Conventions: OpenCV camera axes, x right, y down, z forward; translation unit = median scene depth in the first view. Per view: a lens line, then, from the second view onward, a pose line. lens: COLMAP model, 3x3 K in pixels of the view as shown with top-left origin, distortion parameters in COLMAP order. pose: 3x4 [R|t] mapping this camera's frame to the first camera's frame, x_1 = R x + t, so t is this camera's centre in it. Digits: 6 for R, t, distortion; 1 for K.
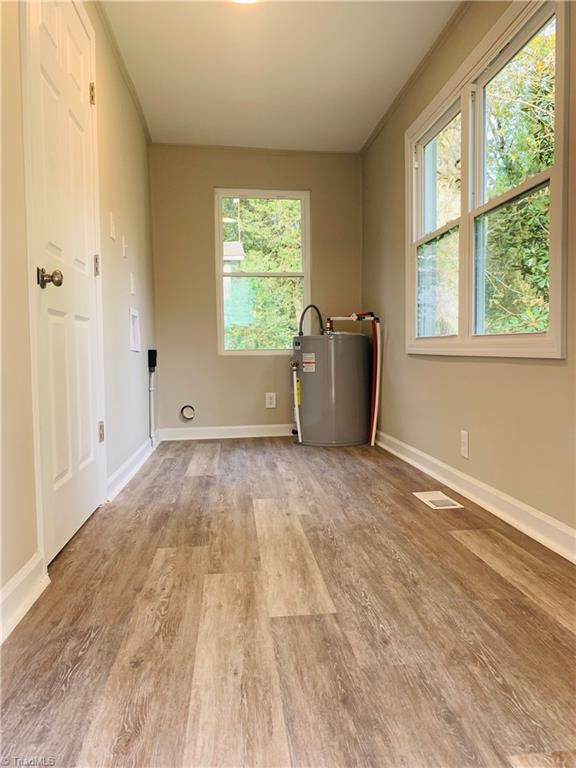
lens RADIAL K [[583.1, 0, 288.0], [0, 583.1, 384.4], [0, 0, 1]] dist [-0.002318, -0.000023]
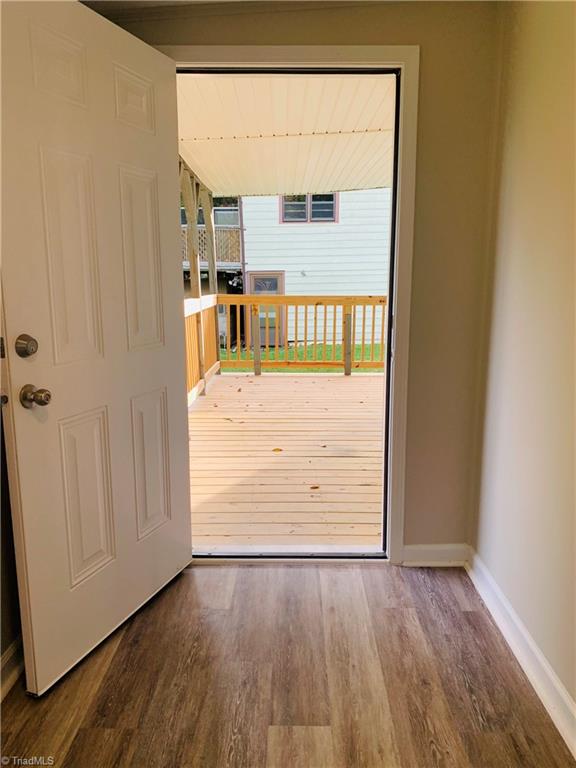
lens RADIAL K [[583.1, 0, 288.1], [0, 583.1, 384.6], [0, 0, 1]] dist [-0.002318, -0.000023]
pose [[-0.993571, -0.008037, 0.112923, -0.078501], [0.018228, 0.973105, 0.229641, -0.536345], [-0.111732, 0.230223, -0.966702, 2.138879]]
